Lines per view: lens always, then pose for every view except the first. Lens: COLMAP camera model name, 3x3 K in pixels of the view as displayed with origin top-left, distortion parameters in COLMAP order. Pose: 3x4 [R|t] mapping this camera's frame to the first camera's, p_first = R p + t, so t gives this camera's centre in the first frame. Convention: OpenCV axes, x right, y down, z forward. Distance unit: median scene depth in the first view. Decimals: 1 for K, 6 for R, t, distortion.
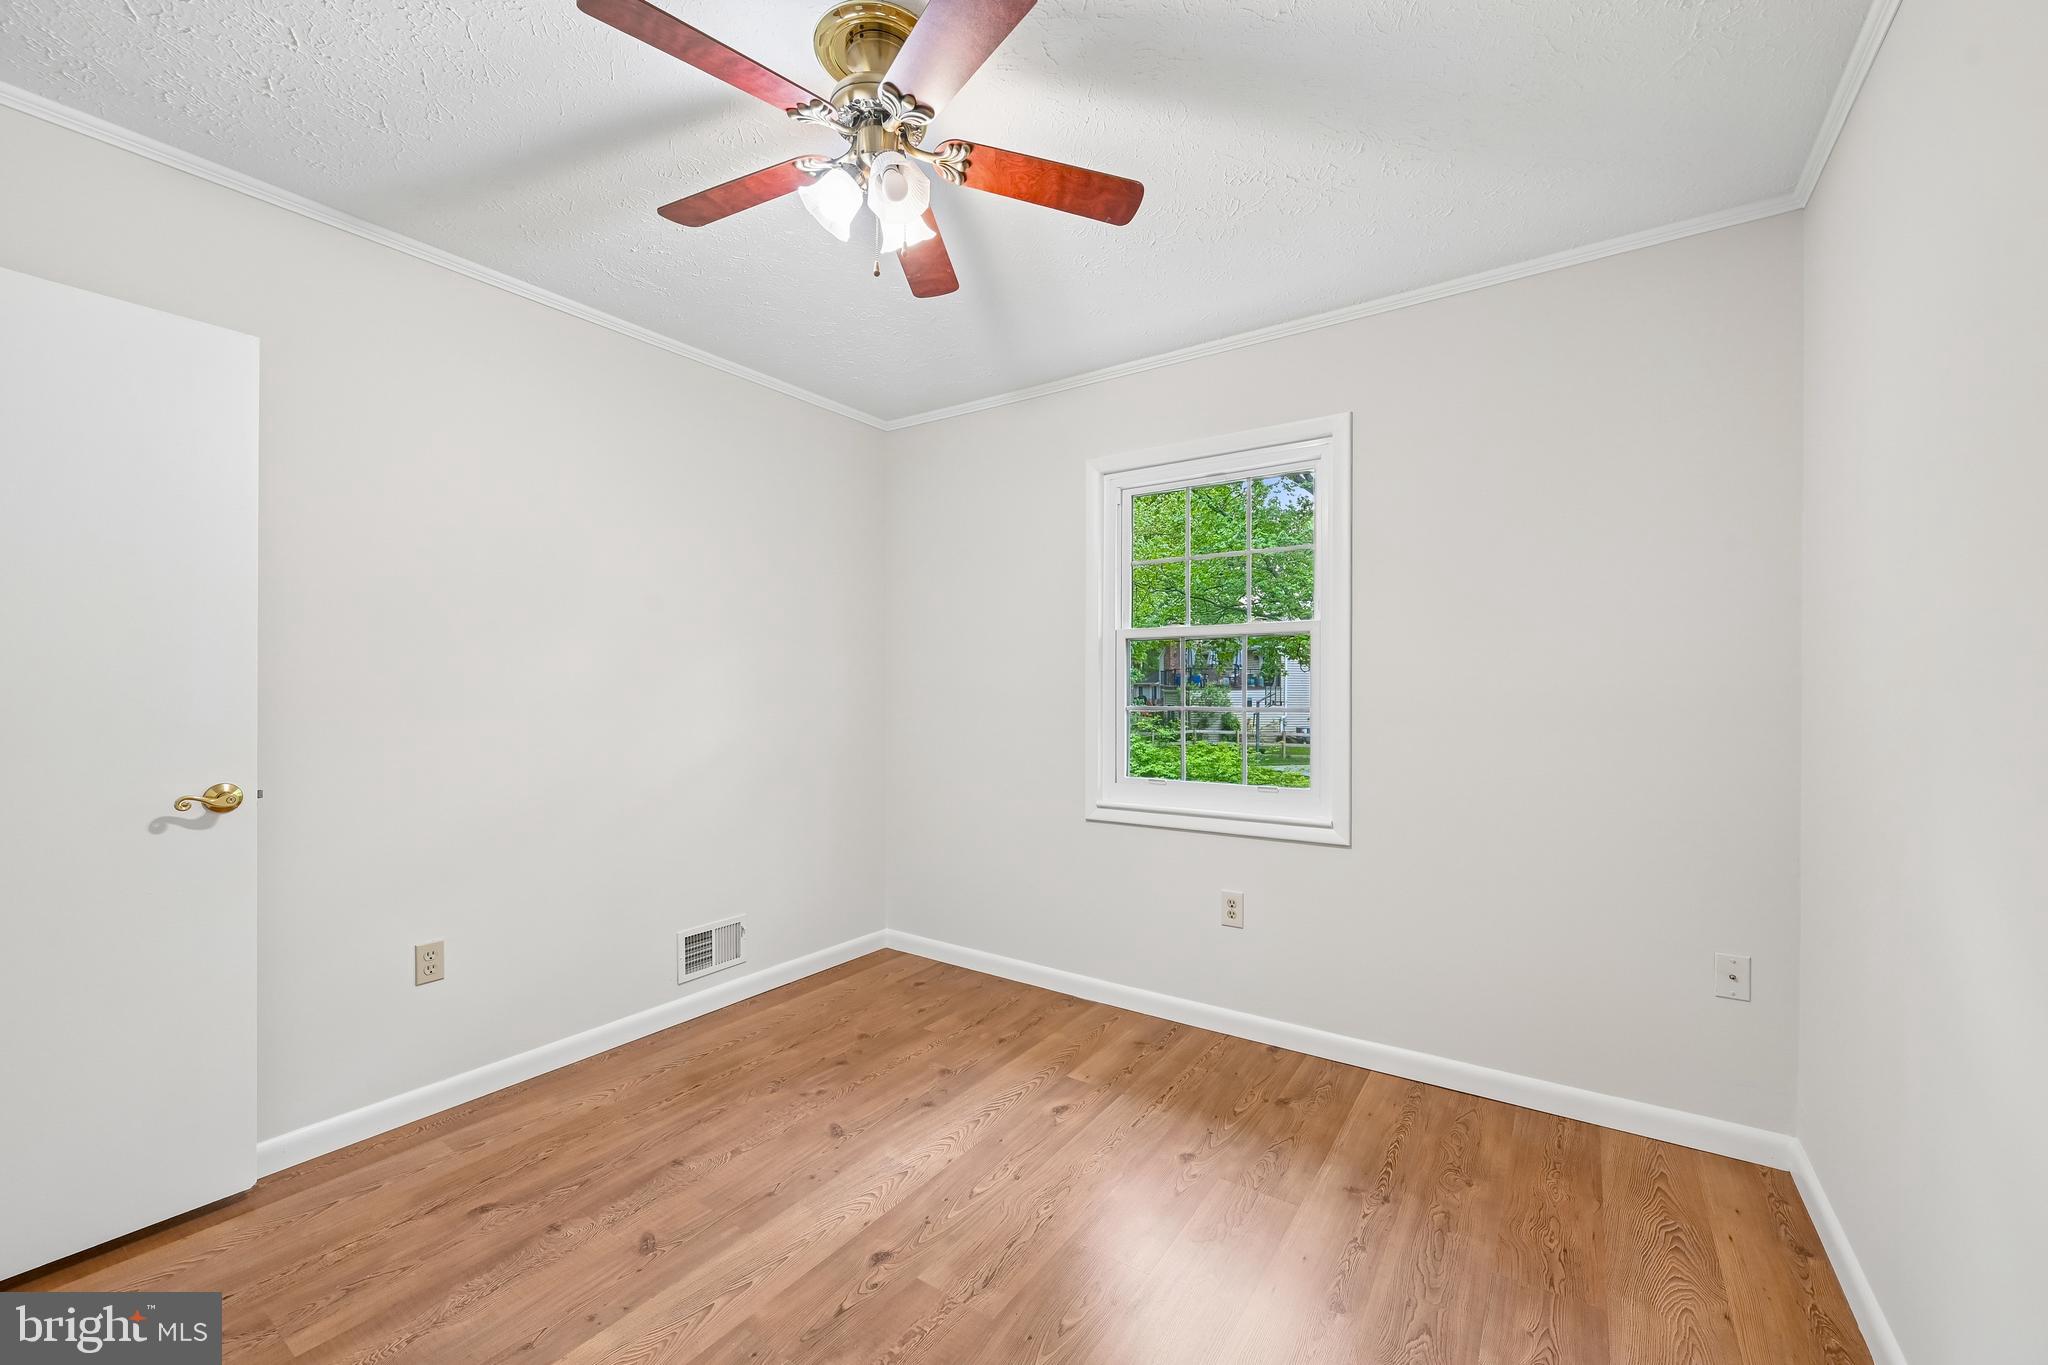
lens RADIAL K [[810.4, 0, 1033.6], [0, 810.4, 691.2], [0, 0, 1]] dist [-0.002059, 0.000070]
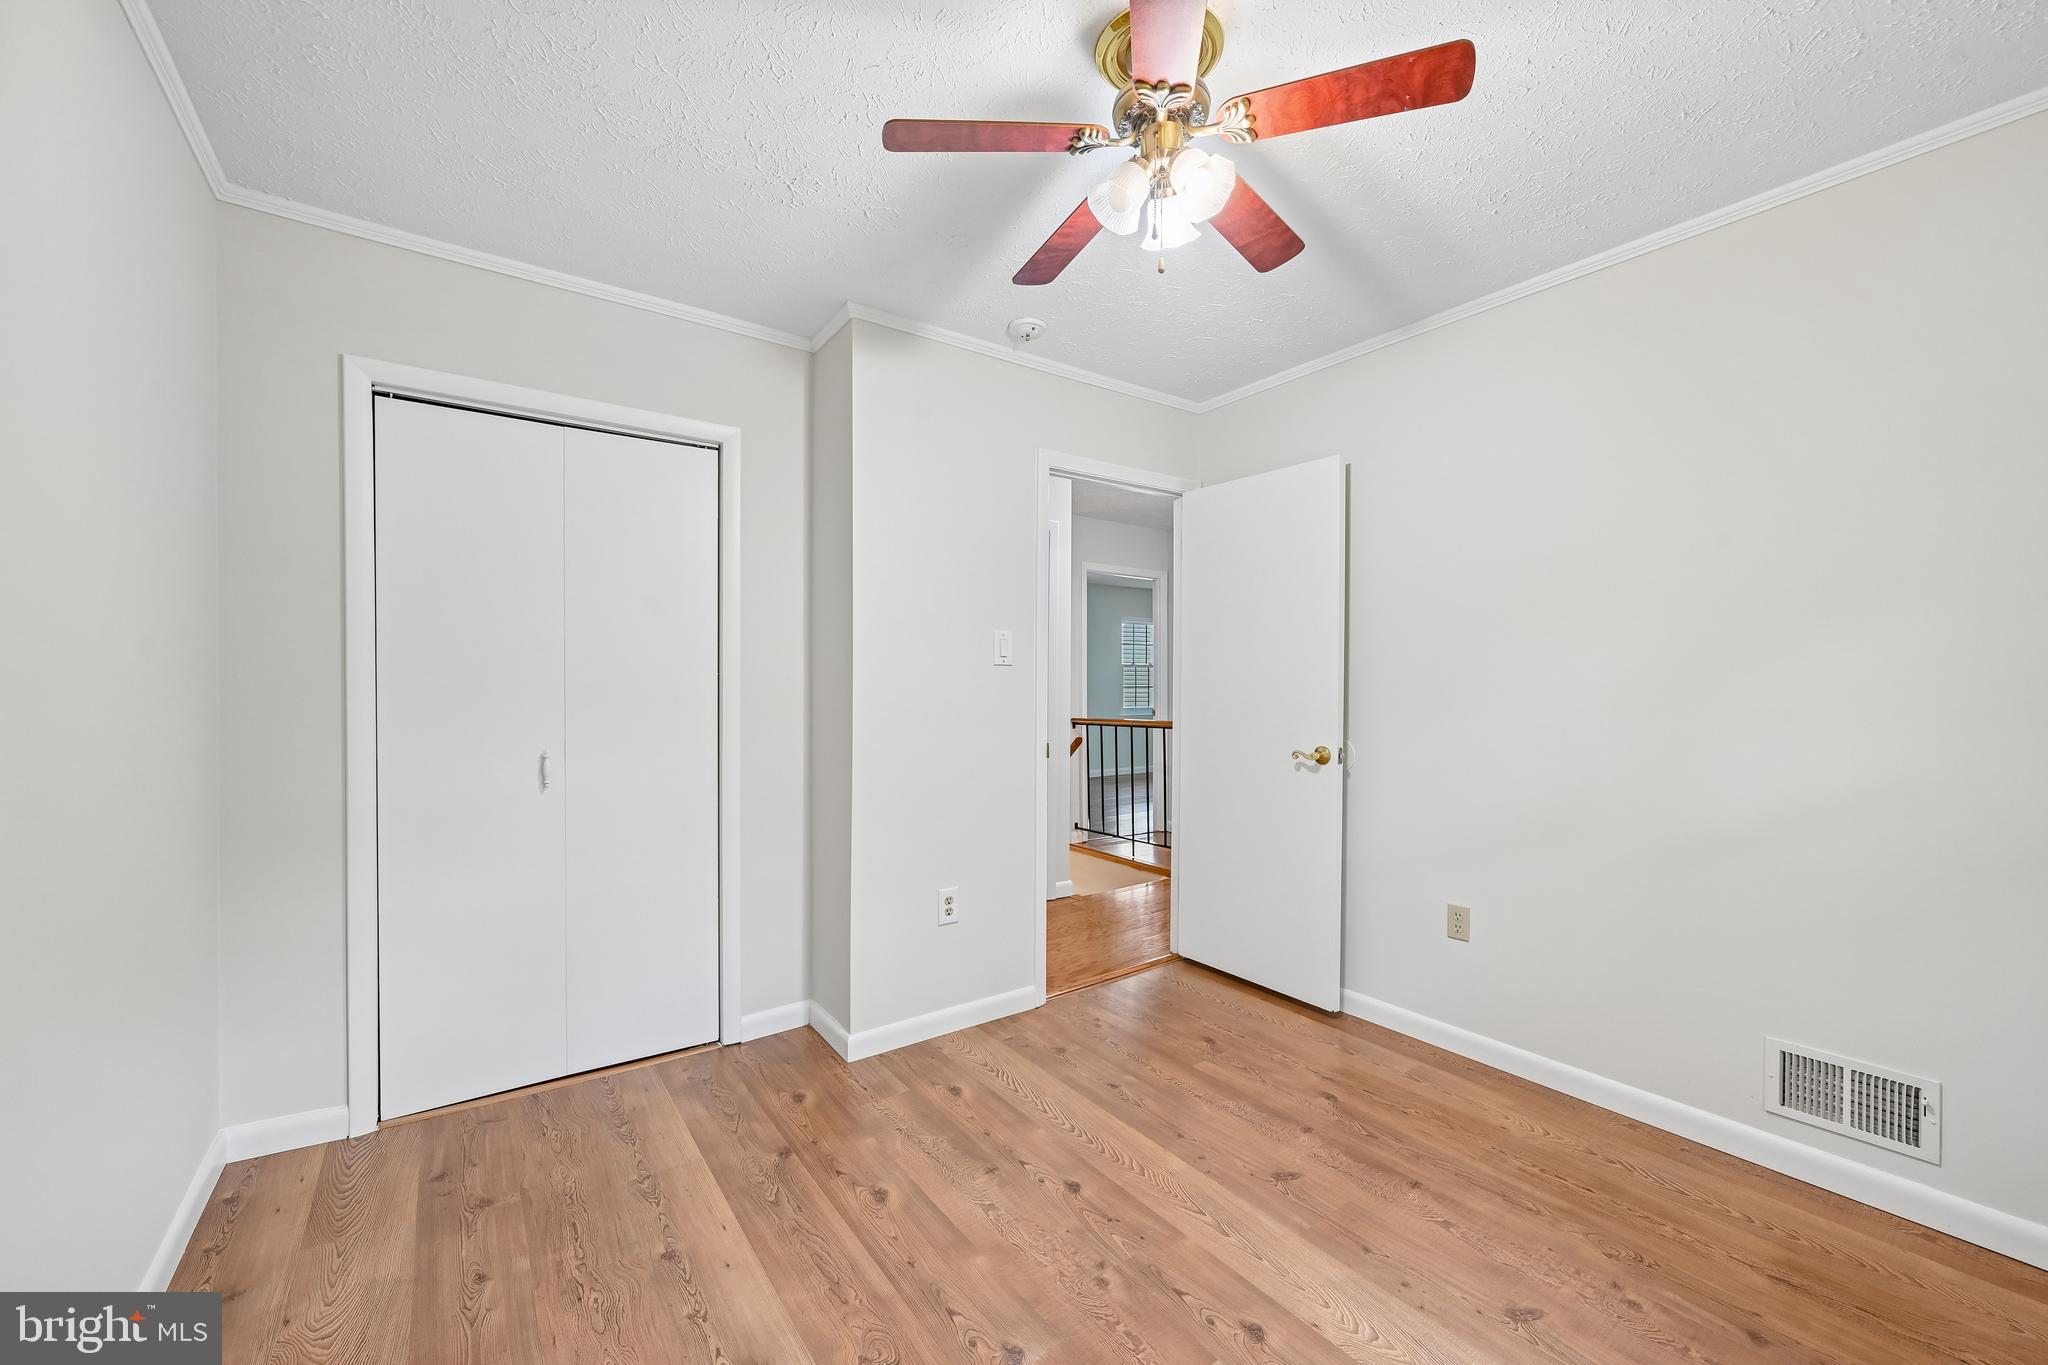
lens RADIAL K [[808.4, 0, 1033.5], [0, 808.4, 686.0], [0, 0, 1]] dist [0.000815, 0.000044]
pose [[-0.341519, 0.000845, -0.939874, 0.653942], [-0.004176, 0.999988, 0.002417, -0.004882], [0.939866, 0.004750, -0.341512, 0.971852]]
